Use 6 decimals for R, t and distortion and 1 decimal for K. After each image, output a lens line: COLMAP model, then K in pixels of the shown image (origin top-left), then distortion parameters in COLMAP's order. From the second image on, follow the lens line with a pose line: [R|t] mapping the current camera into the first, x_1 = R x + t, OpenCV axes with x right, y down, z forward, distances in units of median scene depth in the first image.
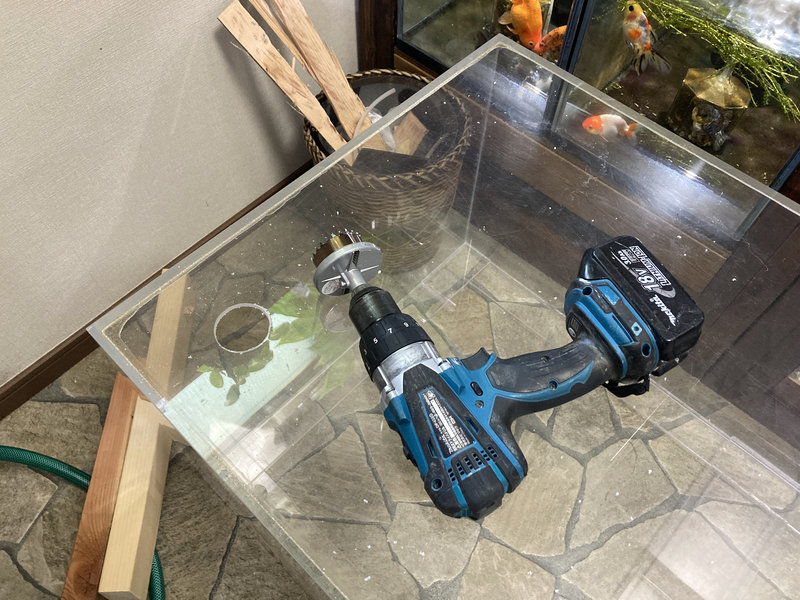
lens RADIAL K [[647.0, 0, 398.9], [0, 647.0, 295.6], [0, 0, 1]] dist [0.005637, -0.020550]
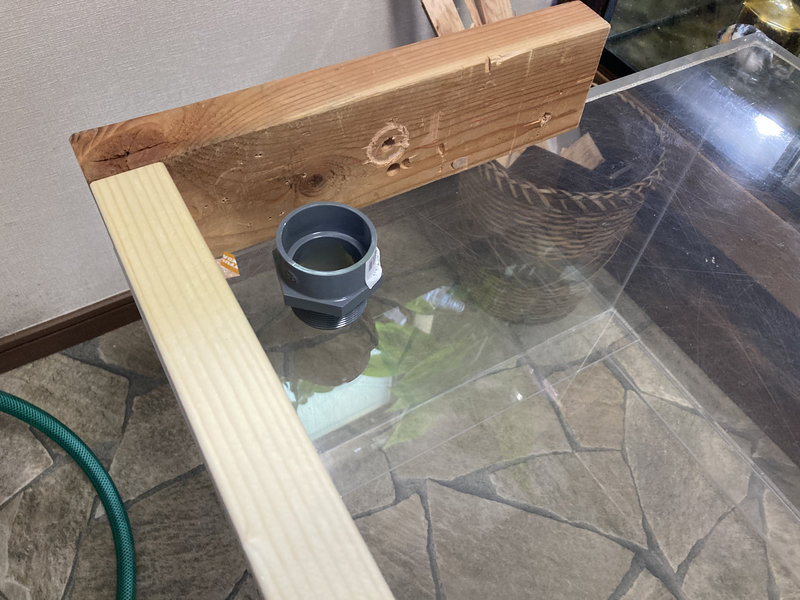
lens RADIAL K [[647.0, 0, 395.4], [0, 647.0, 301.1], [0, 0, 1]] dist [0.005637, -0.020550]
pose [[0.957790, 0.251266, -0.139654, -0.050836], [-0.263925, 0.961156, -0.080764, 0.050875], [0.113936, 0.114213, 0.986901, 0.216252]]
